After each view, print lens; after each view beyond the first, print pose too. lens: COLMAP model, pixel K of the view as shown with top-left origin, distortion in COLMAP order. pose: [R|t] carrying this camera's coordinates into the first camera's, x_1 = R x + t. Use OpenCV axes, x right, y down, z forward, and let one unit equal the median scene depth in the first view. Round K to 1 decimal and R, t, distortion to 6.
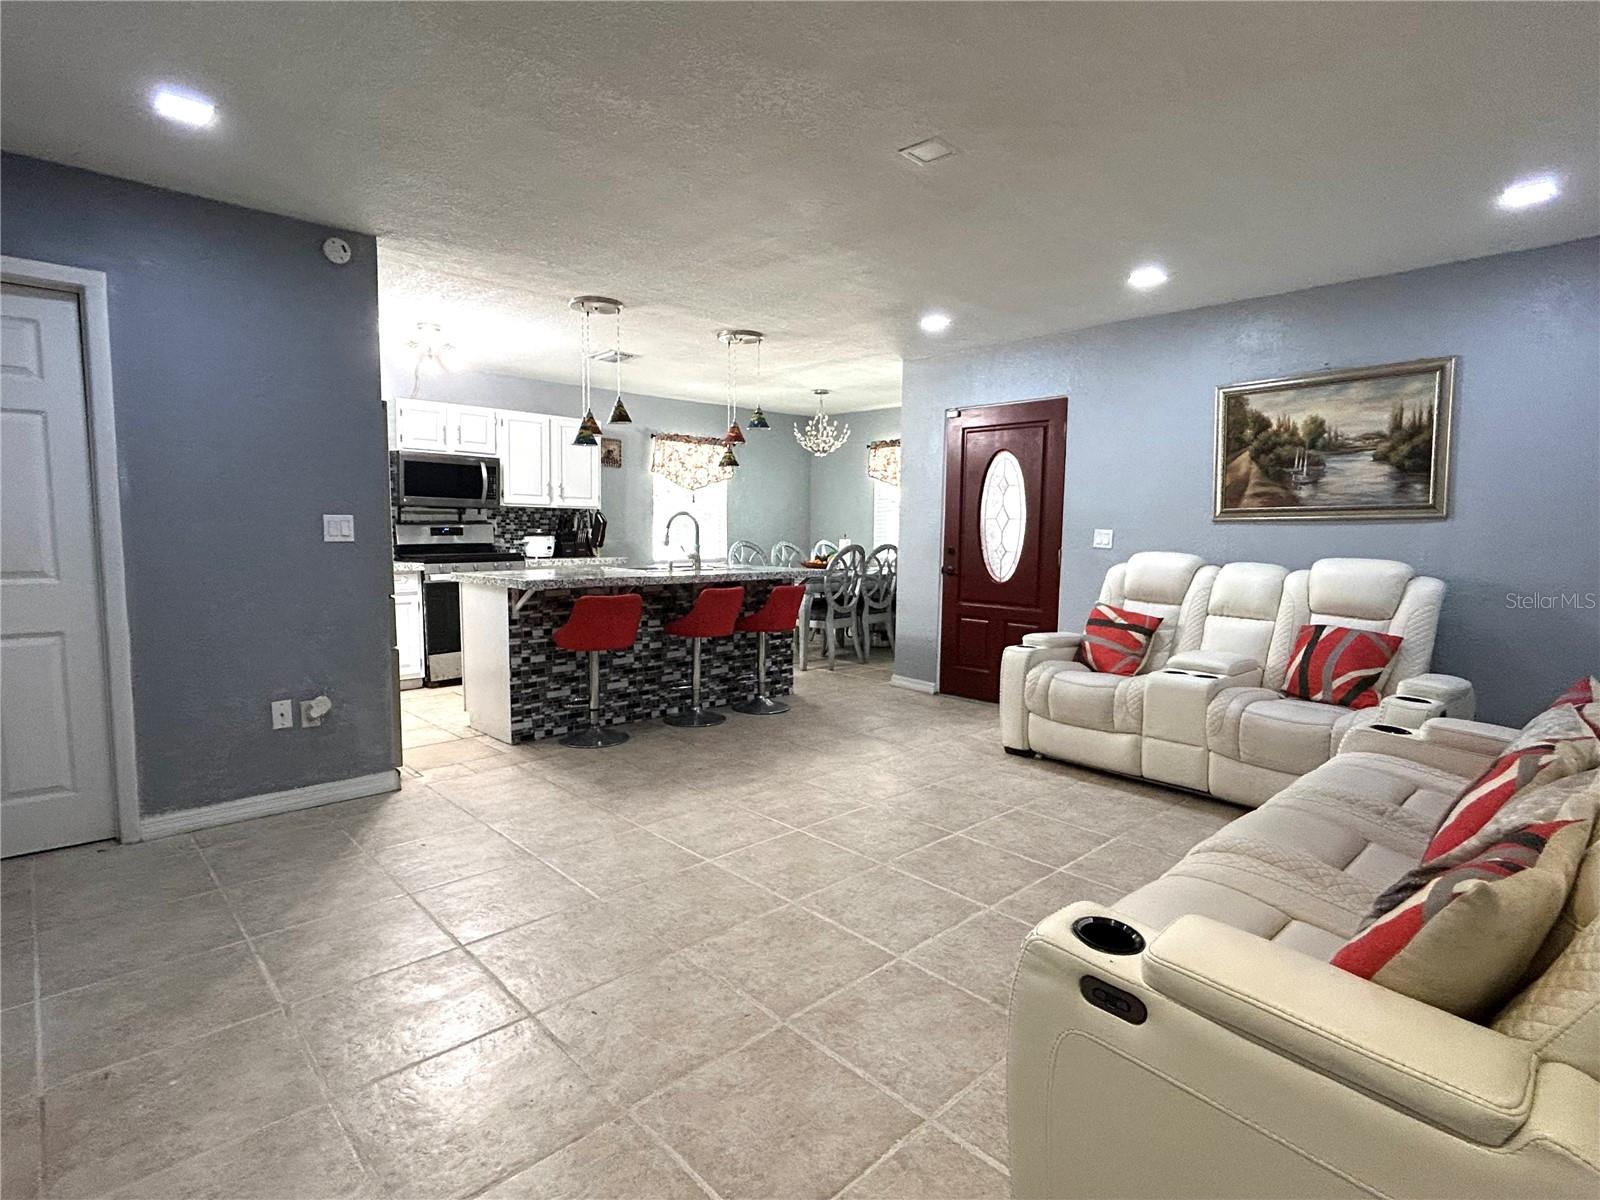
lens RADIAL K [[822.6, 0, 802.1], [0, 822.6, 595.3], [0, 0, 1]] dist [0.020062, 0.000595]
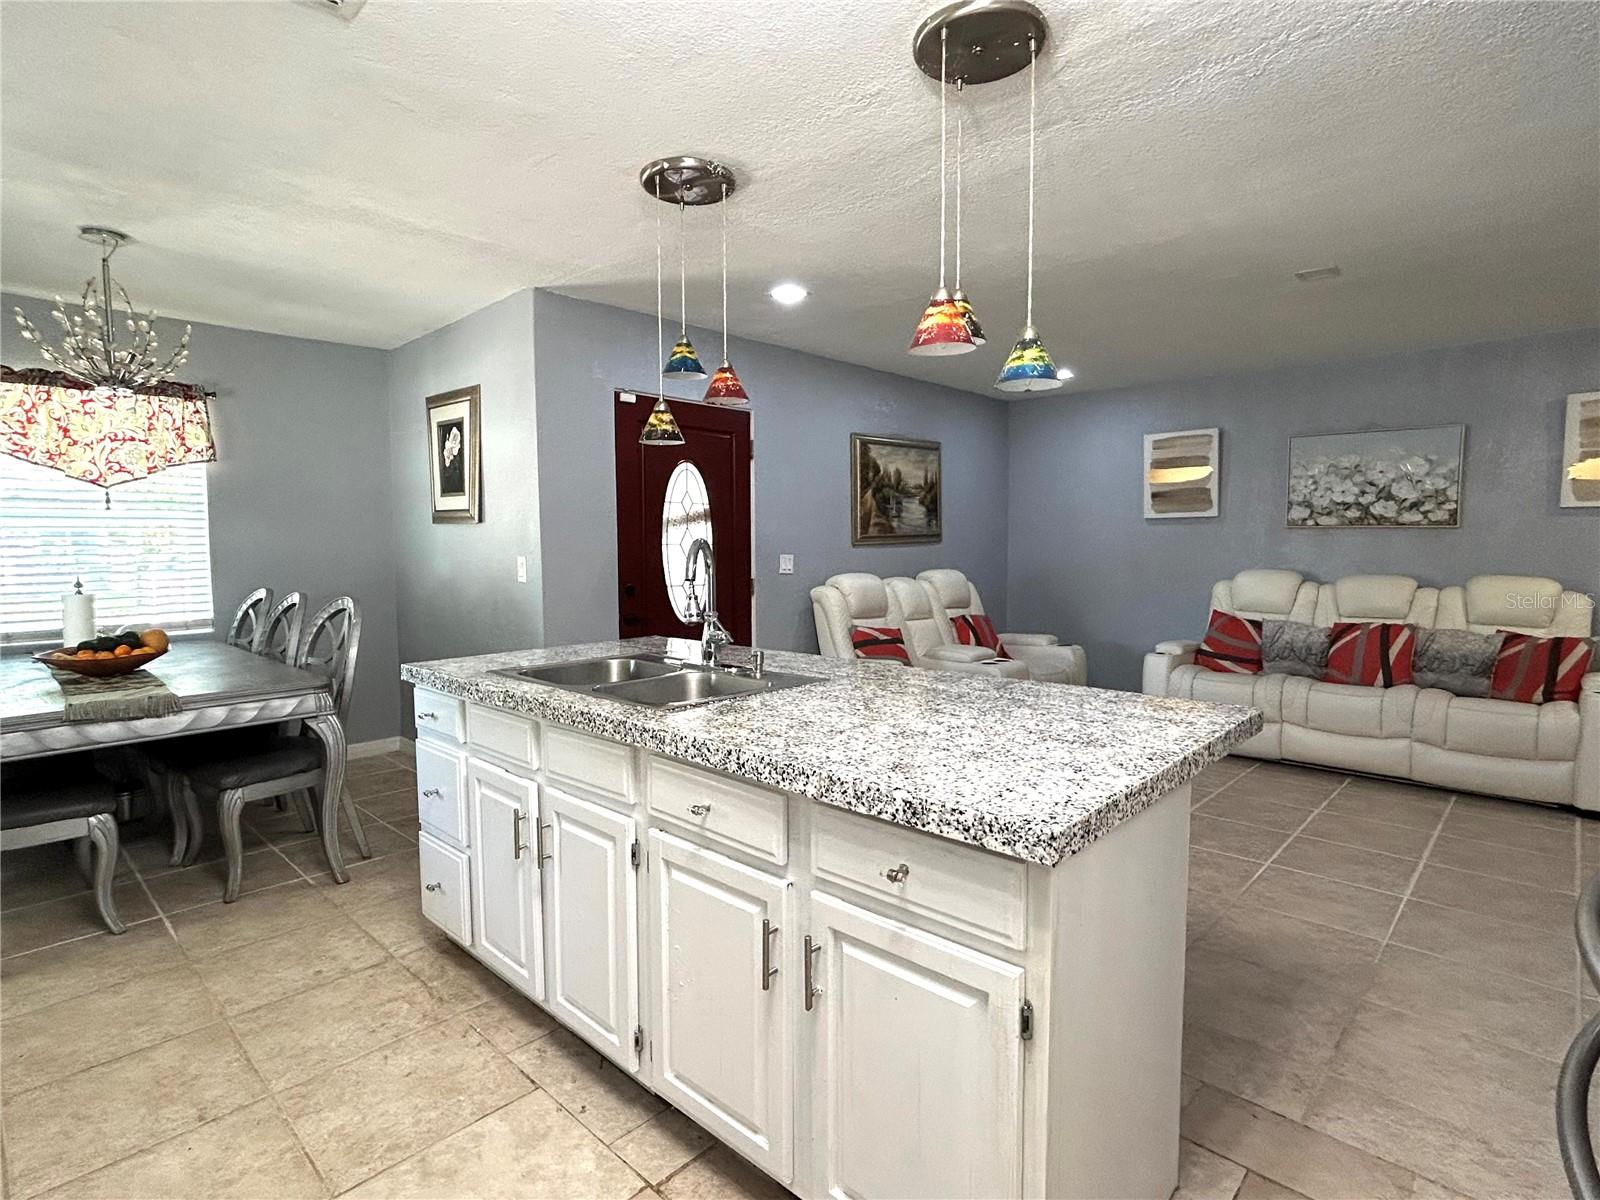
lens RADIAL K [[822.6, 0, 795.8], [0, 822.6, 600.5], [0, 0, 1]] dist [0.020062, 0.000595]
pose [[-0.058923, -0.085501, 0.994594, -0.746726], [0.092023, 0.991618, 0.090697, -0.137515], [-0.994012, 0.096869, -0.050561, 1.255943]]
